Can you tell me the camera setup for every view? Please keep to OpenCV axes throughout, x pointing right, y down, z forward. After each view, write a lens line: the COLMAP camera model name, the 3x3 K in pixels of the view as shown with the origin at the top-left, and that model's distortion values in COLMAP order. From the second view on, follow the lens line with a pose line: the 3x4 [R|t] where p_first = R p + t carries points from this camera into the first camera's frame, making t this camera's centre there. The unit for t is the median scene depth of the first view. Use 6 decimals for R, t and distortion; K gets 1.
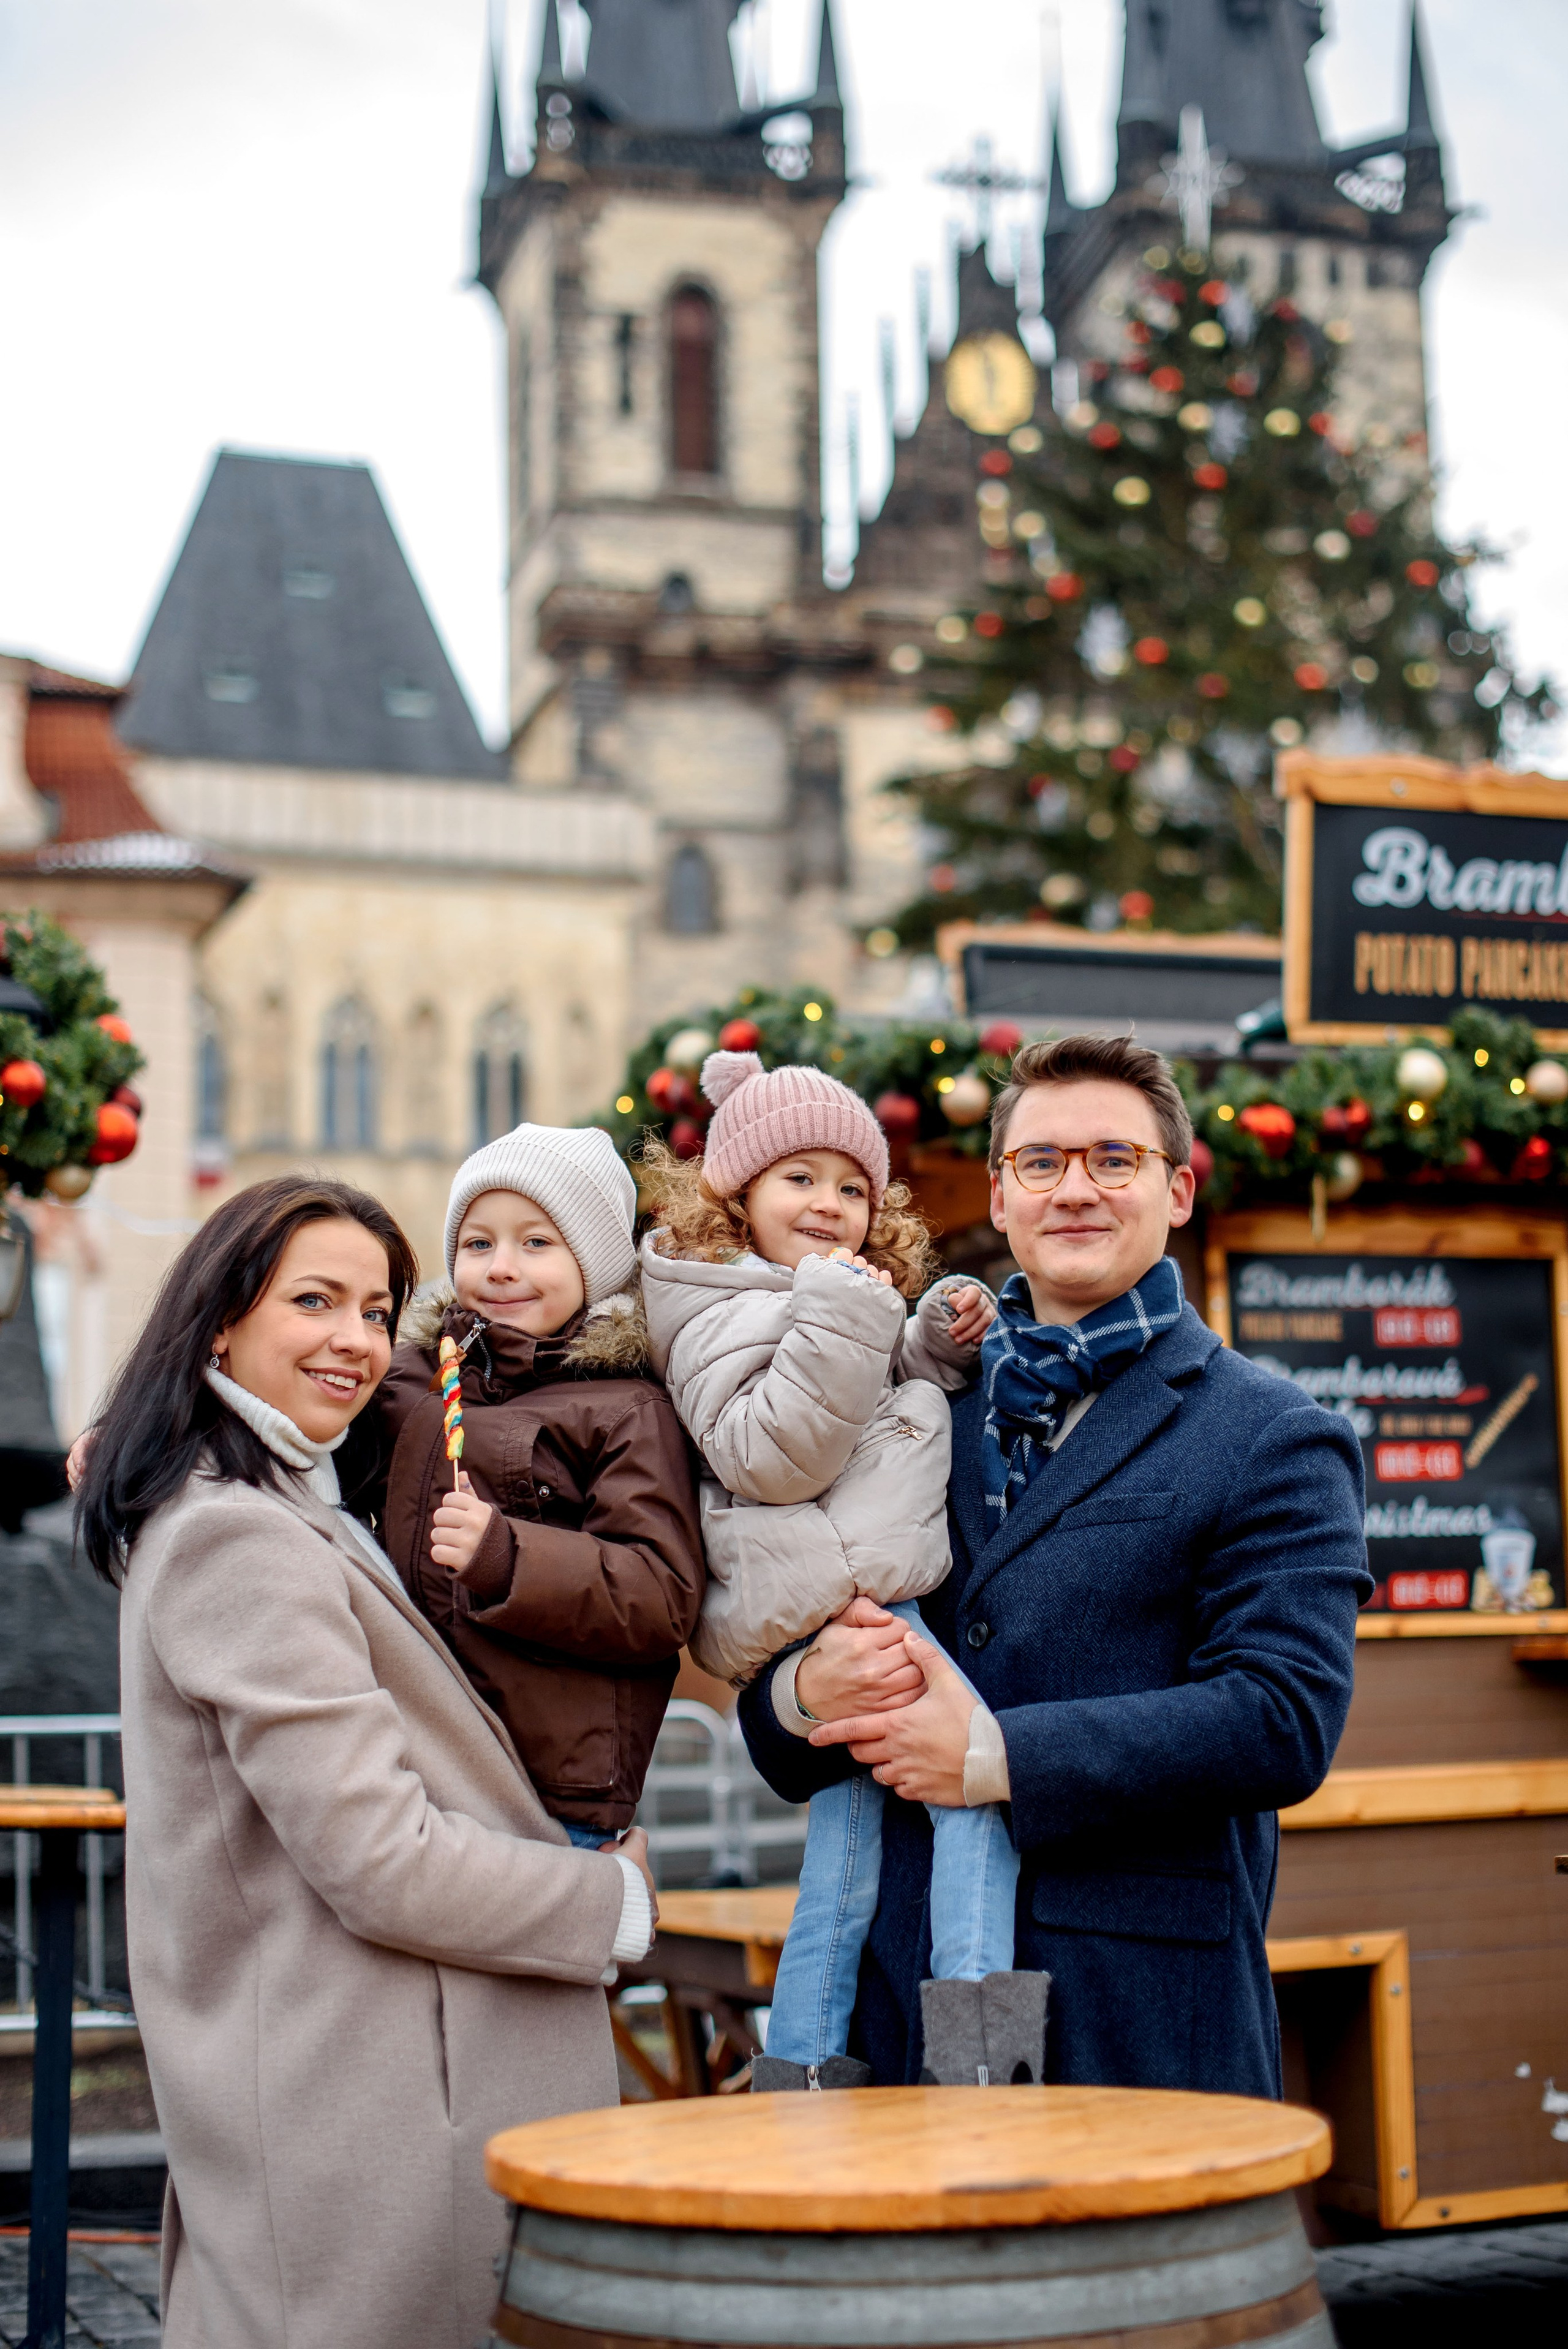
lens RADIAL K [[3735.6, 0, 784.0], [0, 3735.6, 1174.5], [0, 0, 1]] dist [-0.134387, 0.068137]
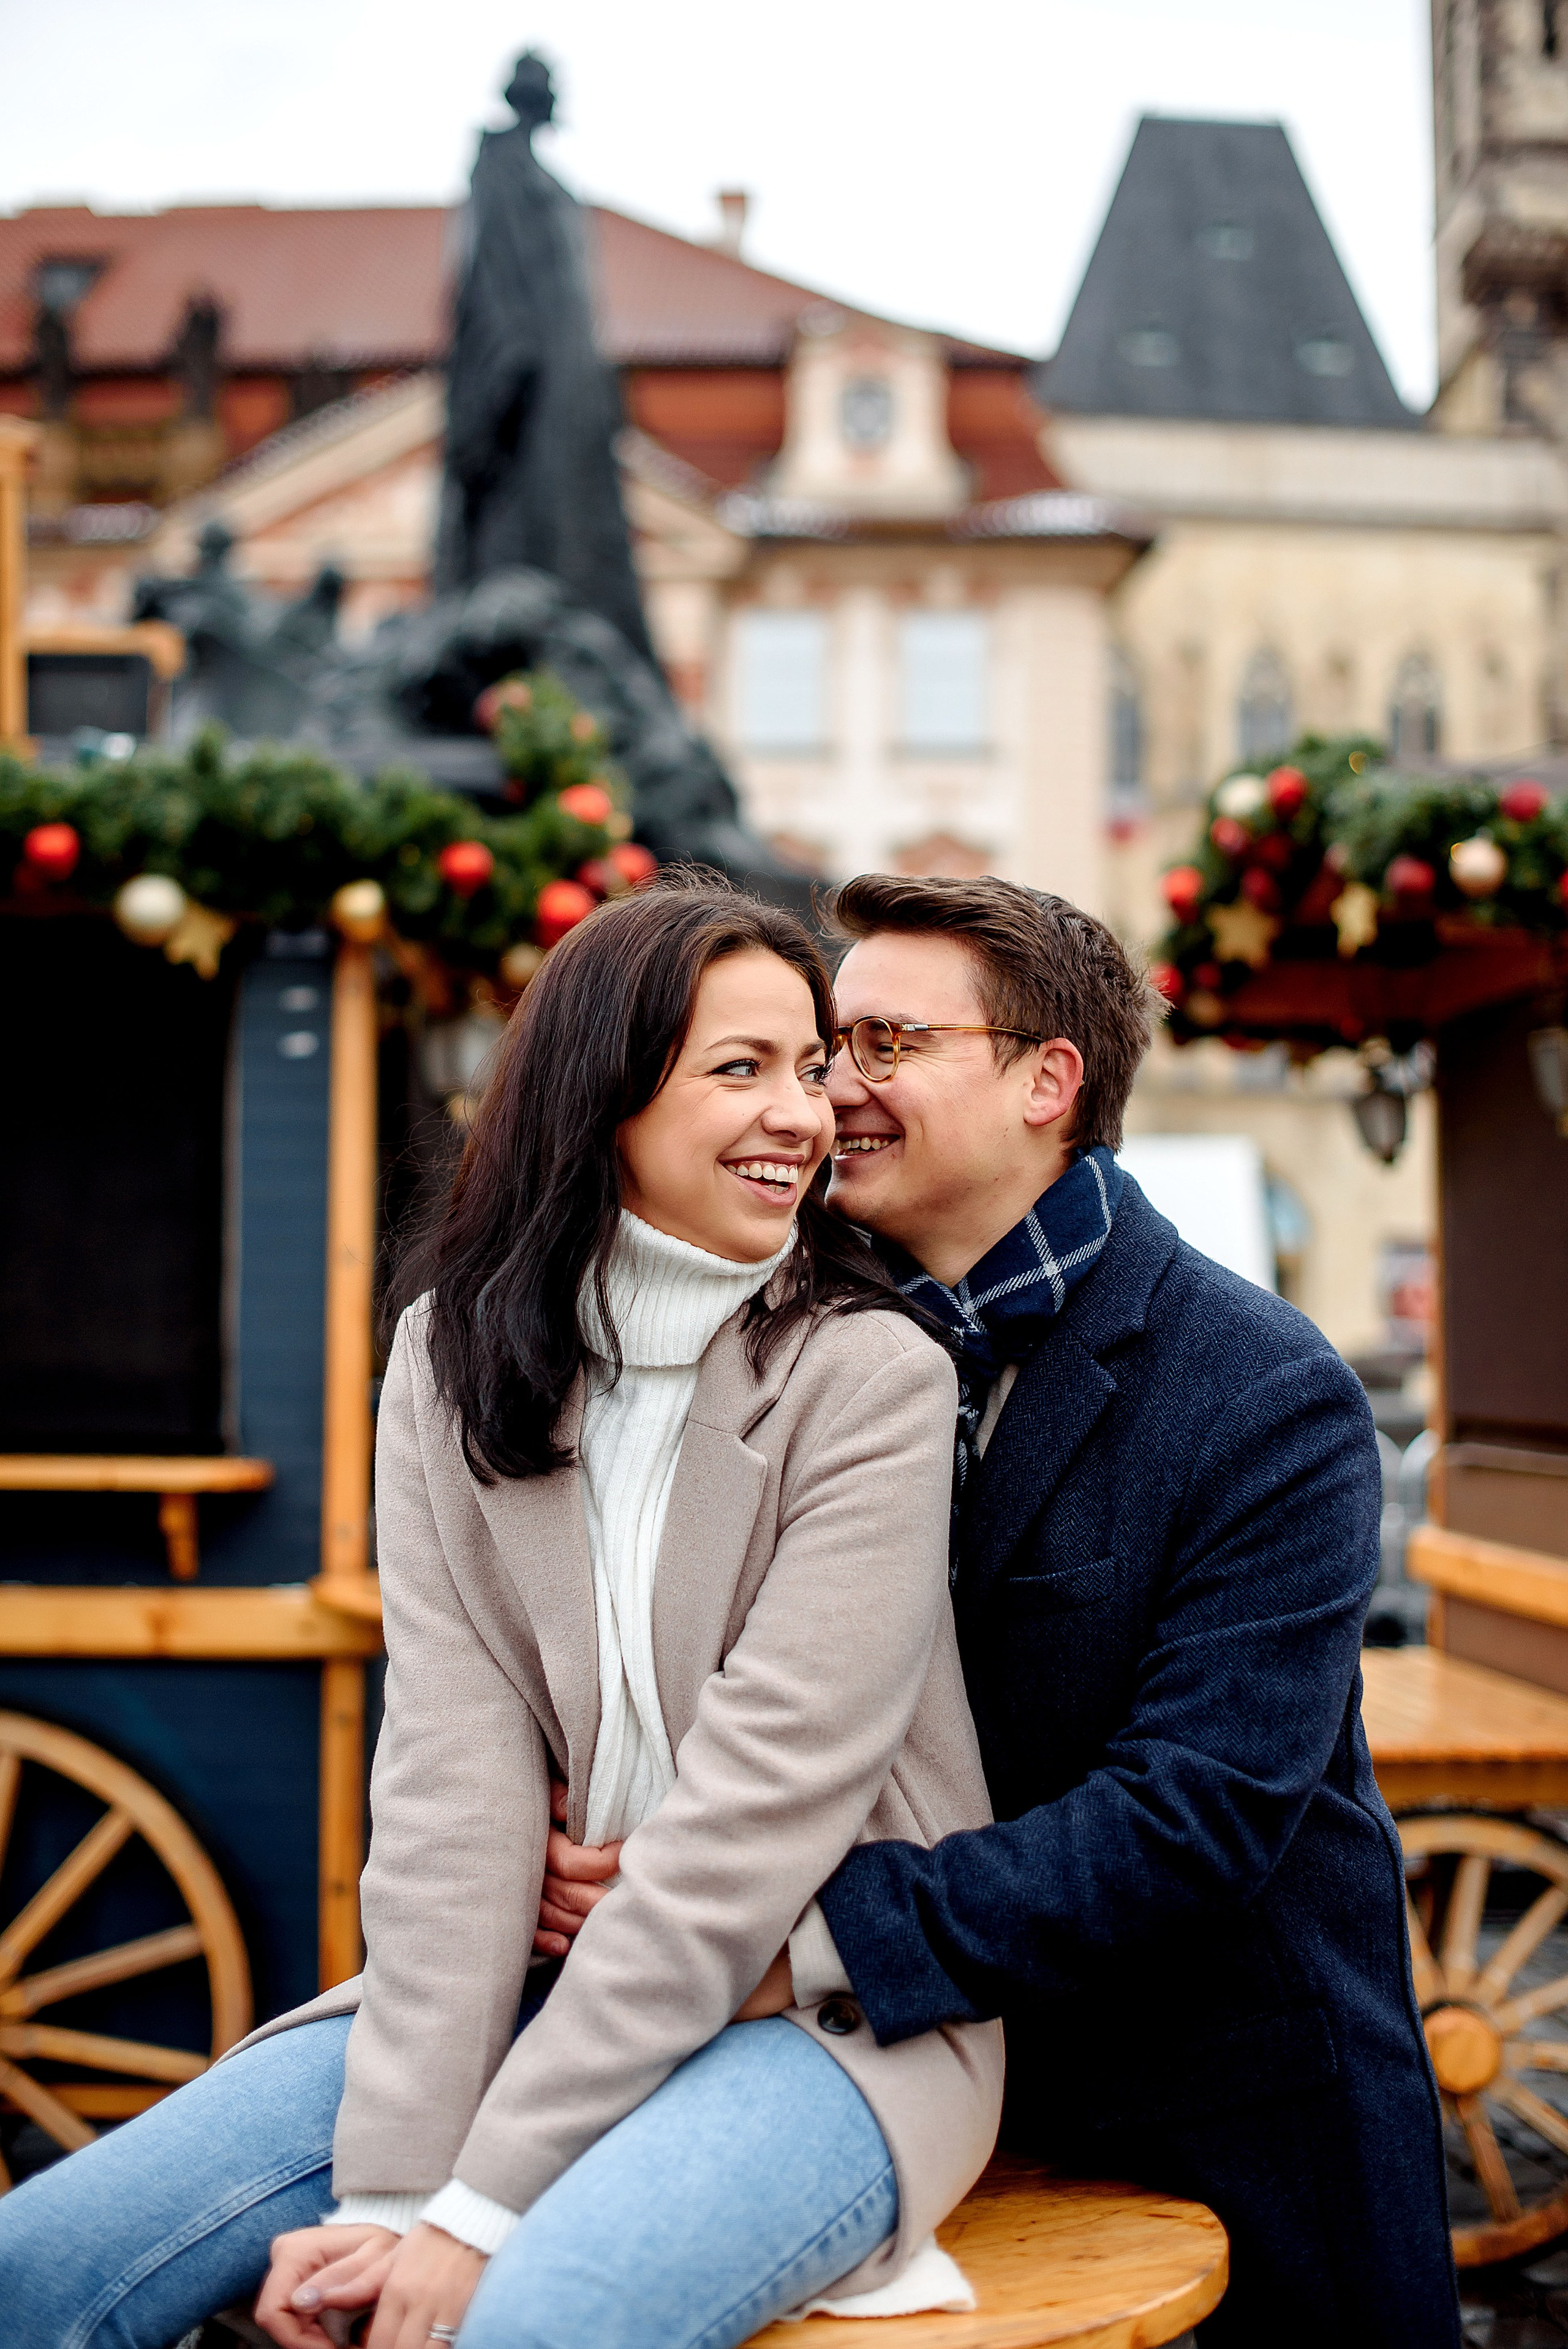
lens RADIAL K [[3613.3, 0, 762.1], [0, 3613.3, 1125.9], [0, 0, 1]] dist [-0.132323, 0.023024]
pose [[0.965642, 0.012870, -0.259557, 0.096923], [0.009482, 0.996363, 0.084679, -0.029733], [0.259703, -0.084231, 0.962008, 0.074990]]
